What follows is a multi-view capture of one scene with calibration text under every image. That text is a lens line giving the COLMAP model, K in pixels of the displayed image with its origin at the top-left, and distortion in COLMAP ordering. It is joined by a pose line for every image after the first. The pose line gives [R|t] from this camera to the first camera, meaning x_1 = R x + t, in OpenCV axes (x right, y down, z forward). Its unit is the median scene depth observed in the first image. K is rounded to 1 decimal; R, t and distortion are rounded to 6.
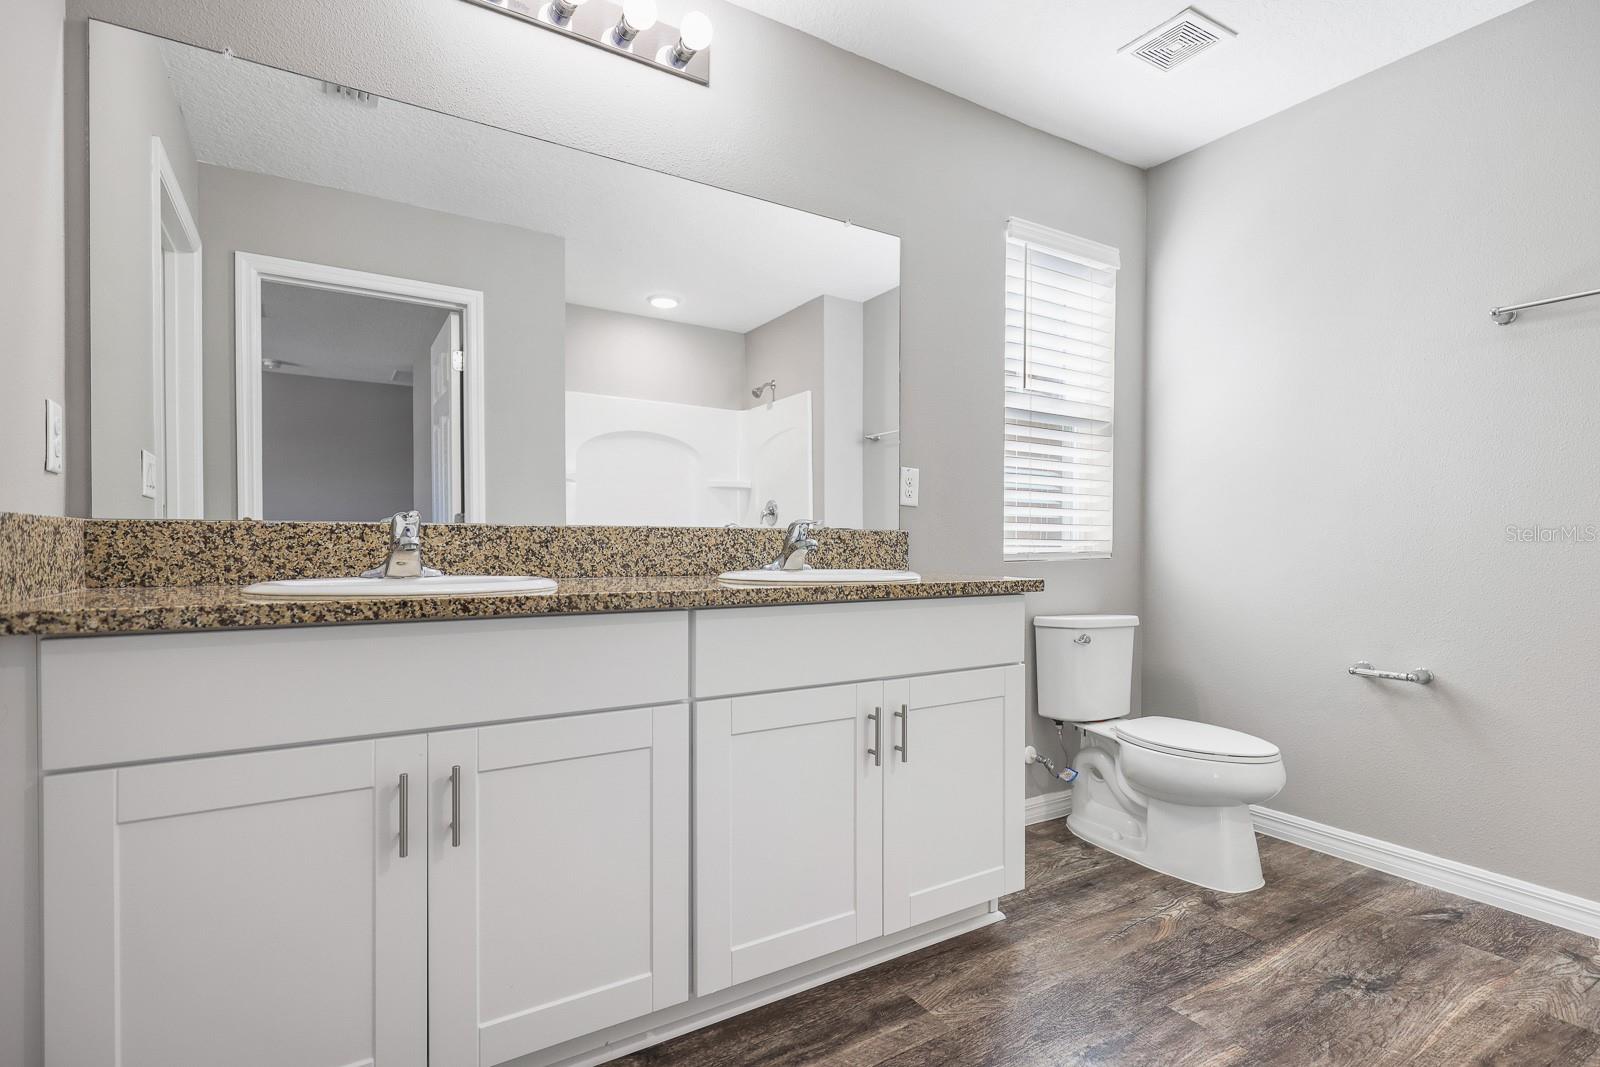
lens RADIAL K [[778.0, 0, 806.9], [0, 778.0, 543.4], [0, 0, 1]] dist [-0.000683, -0.000519]
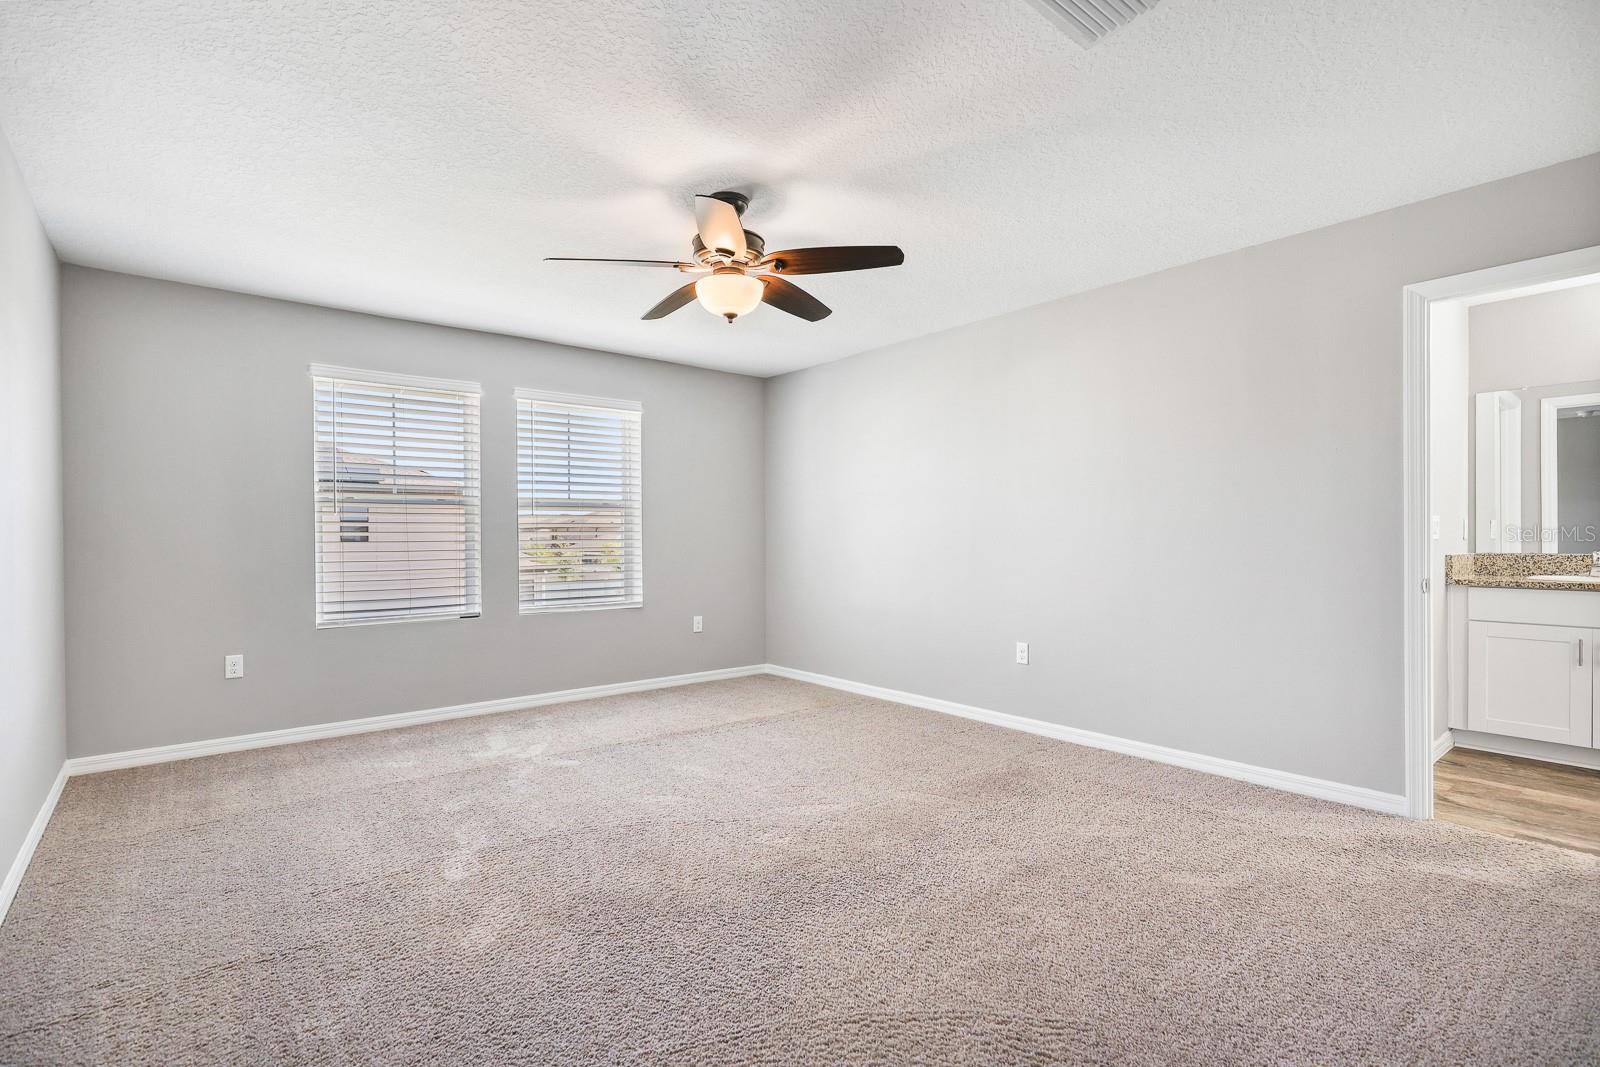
lens RADIAL K [[755.0, 0, 805.9], [0, 755.0, 543.2], [0, 0, 1]] dist [0.000877, -0.001036]
pose [[0.136055, 0.006259, -0.990681, 1.818607], [0.003131, 0.999972, 0.006748, -0.105160], [0.990696, -0.004020, 0.136032, -2.200340]]
